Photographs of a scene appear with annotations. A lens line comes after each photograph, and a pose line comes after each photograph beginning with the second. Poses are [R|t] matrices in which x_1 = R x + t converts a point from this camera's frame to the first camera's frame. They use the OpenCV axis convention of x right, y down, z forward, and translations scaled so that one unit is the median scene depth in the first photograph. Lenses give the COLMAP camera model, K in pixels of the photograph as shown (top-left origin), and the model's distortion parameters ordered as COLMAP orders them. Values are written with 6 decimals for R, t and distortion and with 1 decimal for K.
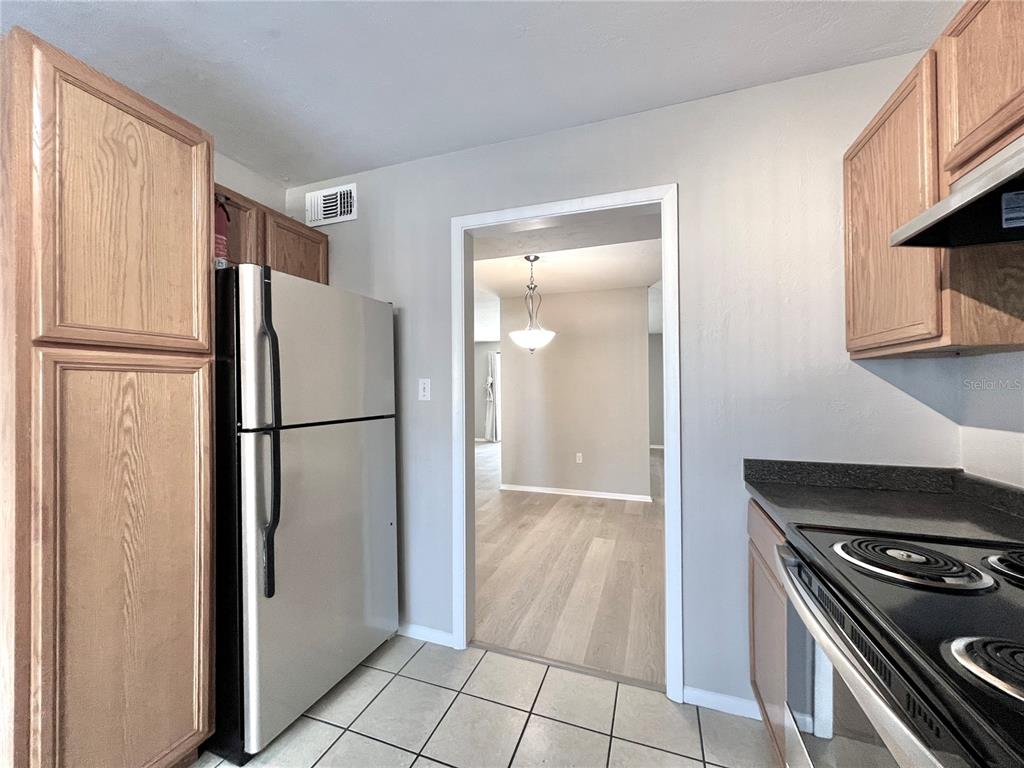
lens RADIAL K [[407.0, 0, 505.7], [0, 407.0, 382.1], [0, 0, 1]] dist [0.001318, -0.000074]
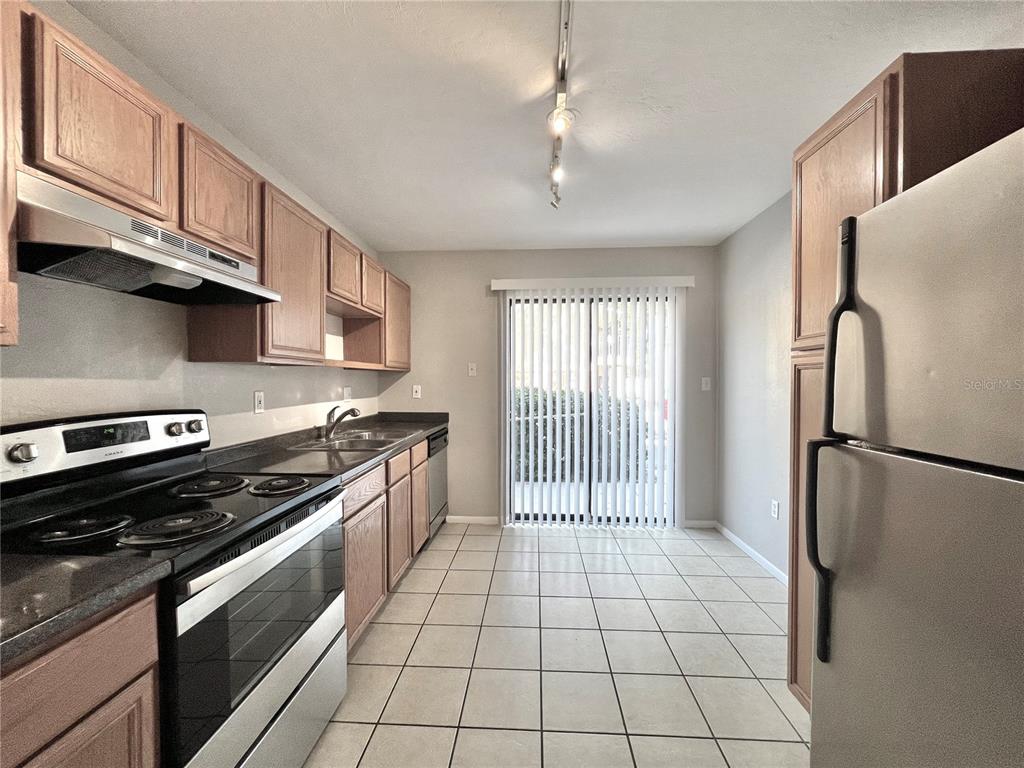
lens RADIAL K [[407.0, 0, 514.8], [0, 407.0, 385.4], [0, 0, 1]] dist [0.001318, -0.000074]
pose [[-0.952199, 0.011329, -0.305269, 0.231561], [0.012216, 0.999925, -0.000998, 0.009267], [0.305235, -0.004679, -0.952266, 1.648244]]
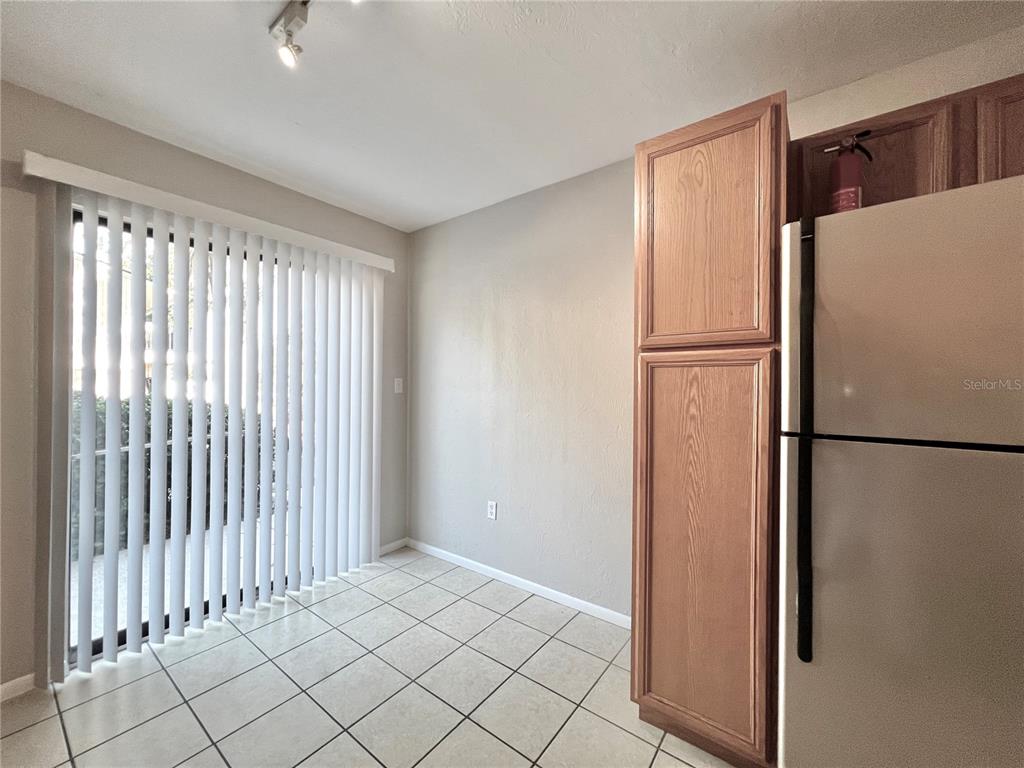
lens RADIAL K [[407.0, 0, 510.2], [0, 407.0, 384.4], [0, 0, 1]] dist [0.001318, -0.000074]
pose [[-0.281428, 0.000001, -0.959582, 0.309114], [0.010832, 0.999936, -0.003176, 0.020554], [0.959521, -0.011288, -0.281410, 0.745225]]
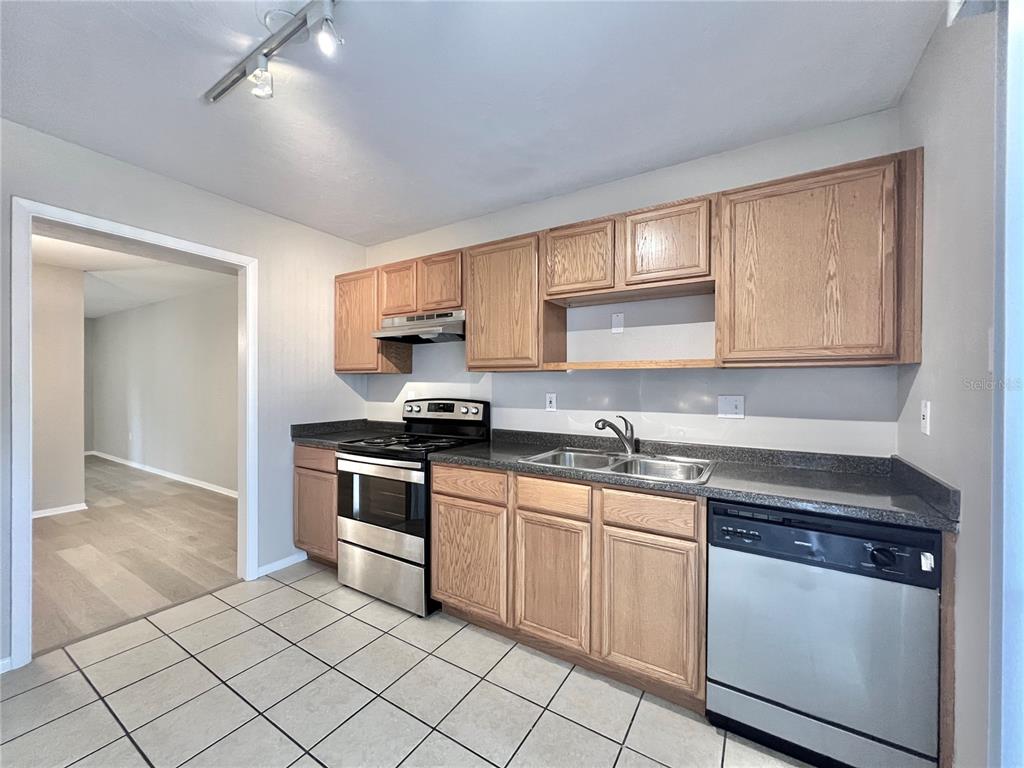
lens RADIAL K [[407.0, 0, 511.9], [0, 407.0, 386.9], [0, 0, 1]] dist [0.001318, -0.000074]
pose [[0.190025, 0.003792, 0.981772, -1.241228], [-0.021232, 0.999775, 0.000248, -0.005287], [-0.981550, -0.020892, 0.190063, -0.381404]]
